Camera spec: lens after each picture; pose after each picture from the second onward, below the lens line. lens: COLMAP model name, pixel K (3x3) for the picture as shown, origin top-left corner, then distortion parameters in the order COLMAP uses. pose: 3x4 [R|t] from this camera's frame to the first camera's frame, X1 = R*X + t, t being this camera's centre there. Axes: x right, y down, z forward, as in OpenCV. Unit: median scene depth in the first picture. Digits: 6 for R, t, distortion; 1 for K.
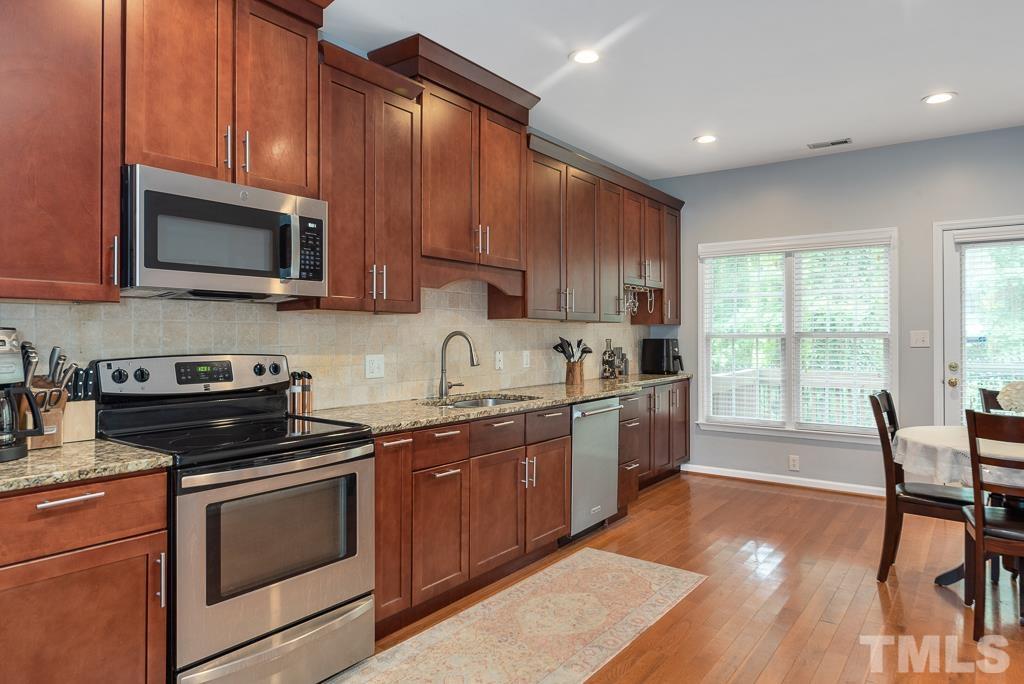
lens RADIAL K [[644.3, 0, 507.5], [0, 644.3, 333.5], [0, 0, 1]] dist [0.005621, -0.003792]
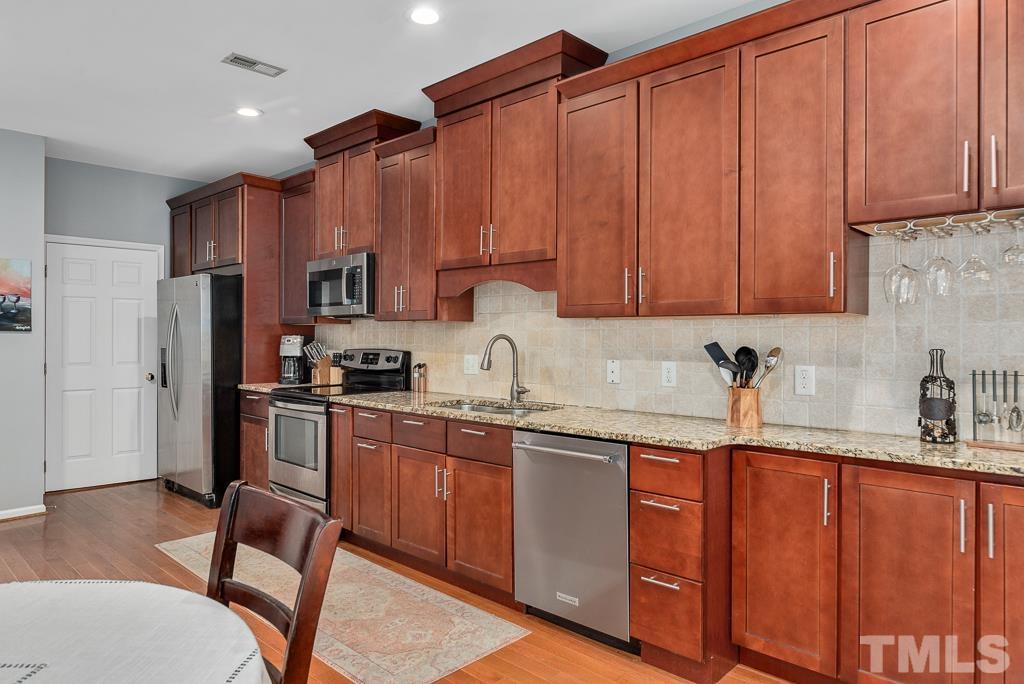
lens RADIAL K [[644.3, 0, 507.2], [0, 644.3, 336.0], [0, 0, 1]] dist [0.005621, -0.003792]
pose [[-0.125428, -0.003579, -0.992096, 1.069959], [-0.000524, 0.999994, -0.003541, 0.002267], [0.992103, 0.000076, -0.125429, 1.343781]]
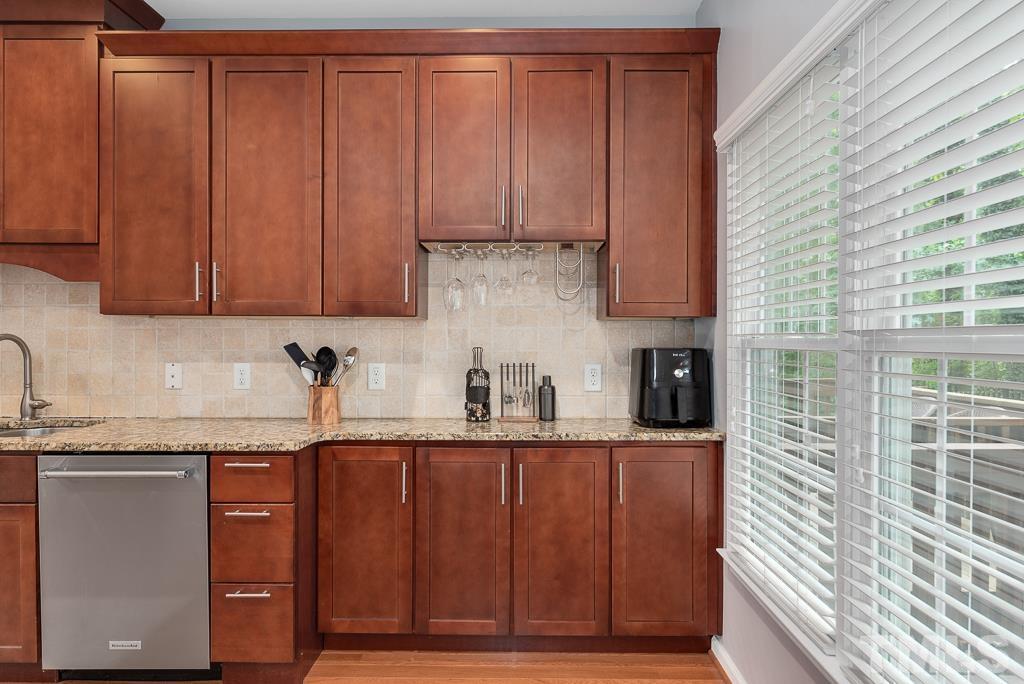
lens RADIAL K [[598.7, 0, 516.3], [0, 598.7, 344.9], [0, 0, 1]] dist [0.002095, -0.000328]
pose [[0.581177, 0.005999, -0.813755, 1.012244], [-0.000138, 0.999974, 0.007273, 0.004473], [0.813777, -0.004115, 0.581162, 1.281111]]
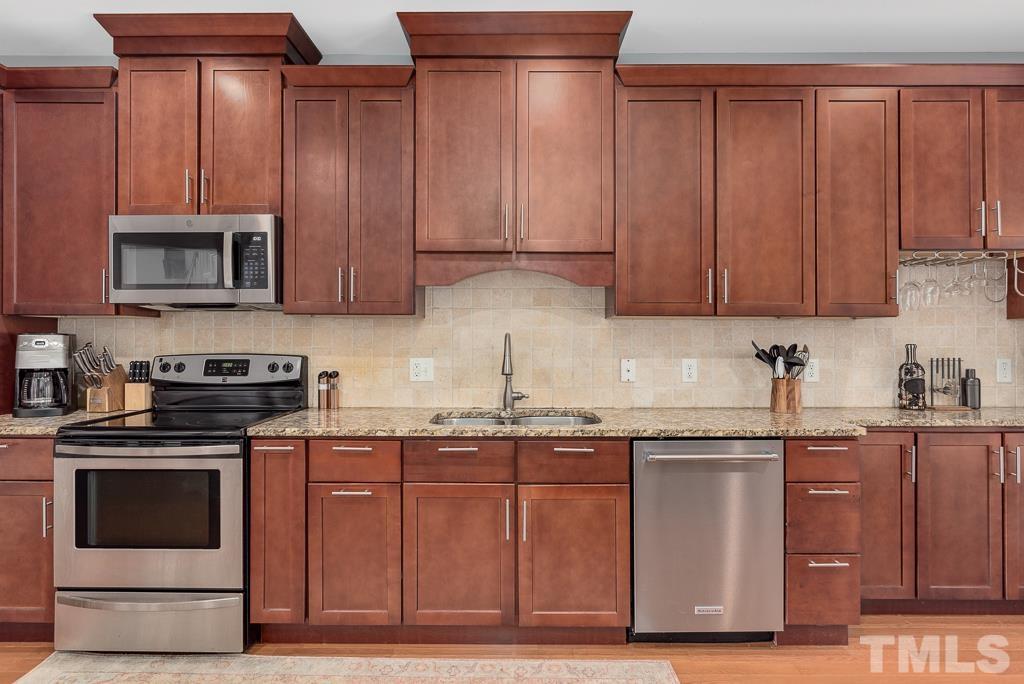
lens RADIAL K [[529.5, 0, 510.8], [0, 529.5, 338.7], [0, 0, 1]] dist [0.003646, -0.000074]
pose [[0.590394, -0.002158, -0.807112, 0.586409], [0.002632, 0.999996, -0.000748, 0.004609], [0.807111, -0.001682, 0.590398, 0.696836]]
